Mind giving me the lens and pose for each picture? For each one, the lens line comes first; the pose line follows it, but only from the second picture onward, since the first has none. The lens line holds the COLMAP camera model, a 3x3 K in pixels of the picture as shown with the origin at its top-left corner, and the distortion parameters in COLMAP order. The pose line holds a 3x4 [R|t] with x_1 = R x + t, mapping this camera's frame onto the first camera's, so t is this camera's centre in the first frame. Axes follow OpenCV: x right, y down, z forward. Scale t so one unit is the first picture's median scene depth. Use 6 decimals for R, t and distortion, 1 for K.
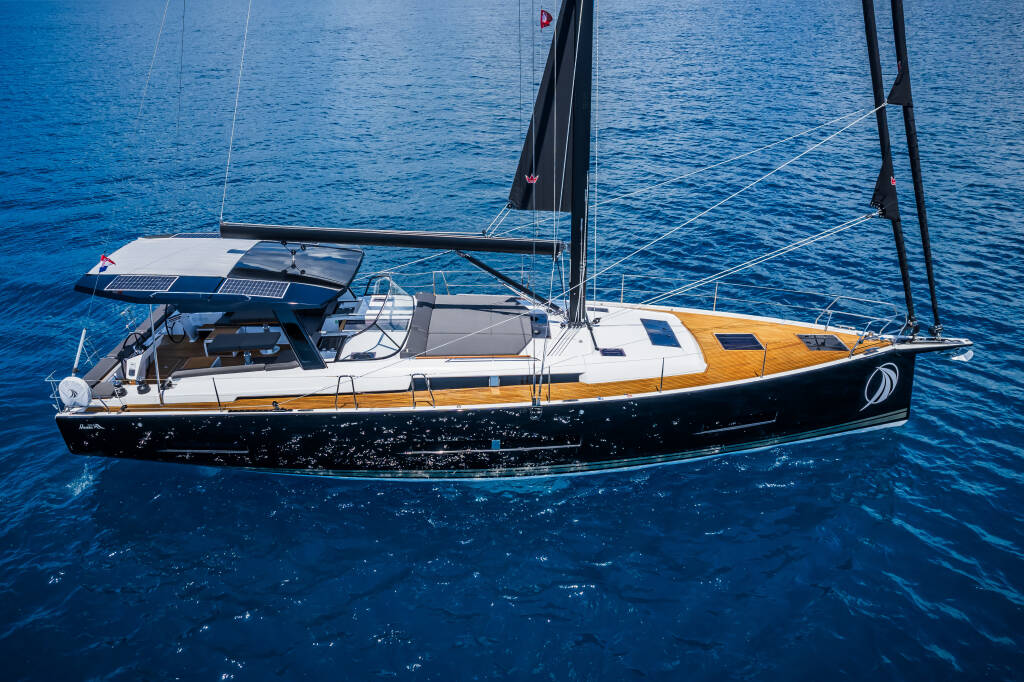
lens RADIAL K [[711.8, 0, 496.8], [0, 711.8, 299.5], [0, 0, 1]] dist [-0.005994, 0.004358]
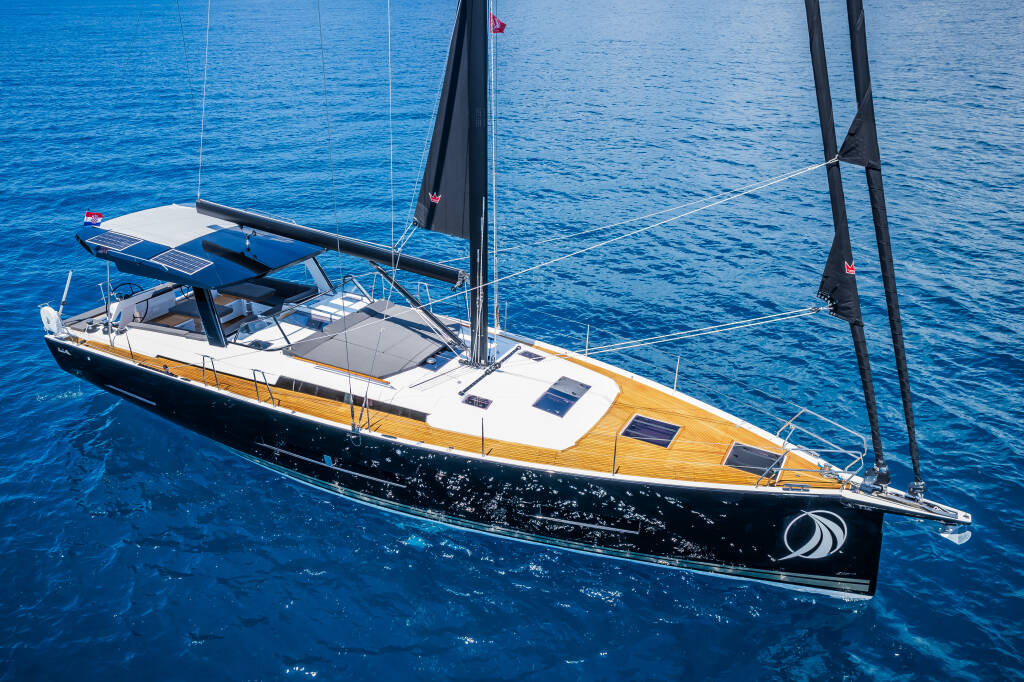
lens RADIAL K [[711.8, 0, 507.8], [0, 711.8, 352.2], [0, 0, 1]] dist [-0.005994, 0.004358]
pose [[0.886981, 0.221849, -0.405029, 0.553383], [-0.201729, 0.975081, 0.092316, -0.078175], [0.415416, -0.000176, 0.909631, 0.199223]]
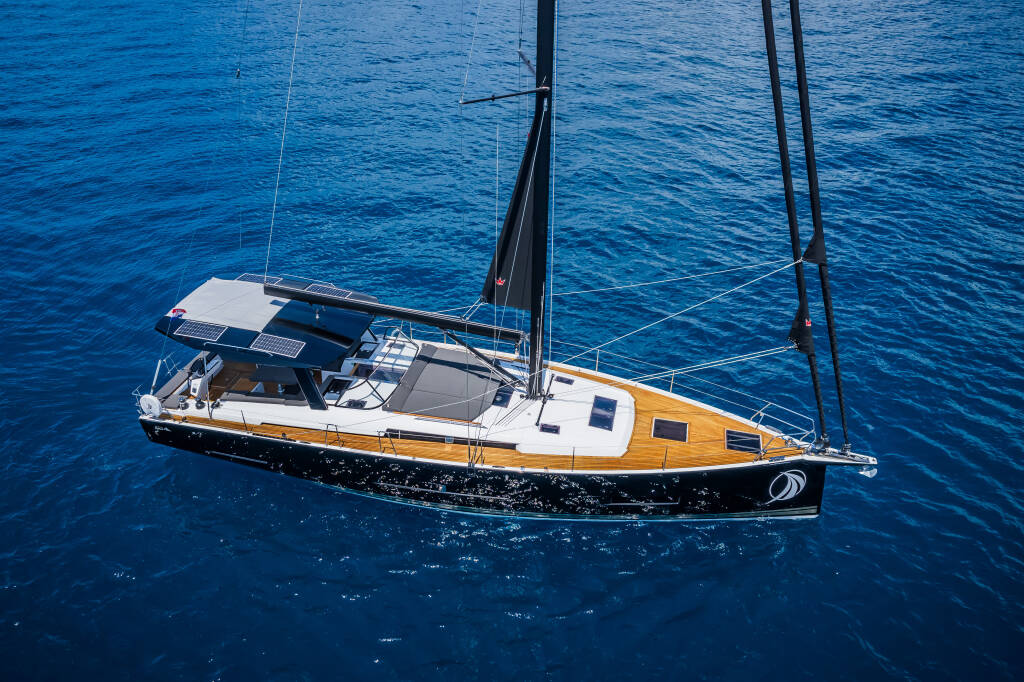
lens RADIAL K [[711.8, 0, 512.3], [0, 711.8, 350.7], [0, 0, 1]] dist [-0.005994, 0.004358]
pose [[0.976468, 0.135389, -0.167869, 0.289434], [-0.108324, 0.980980, 0.161069, -0.250566], [0.186483, -0.139094, 0.972562, -0.188736]]
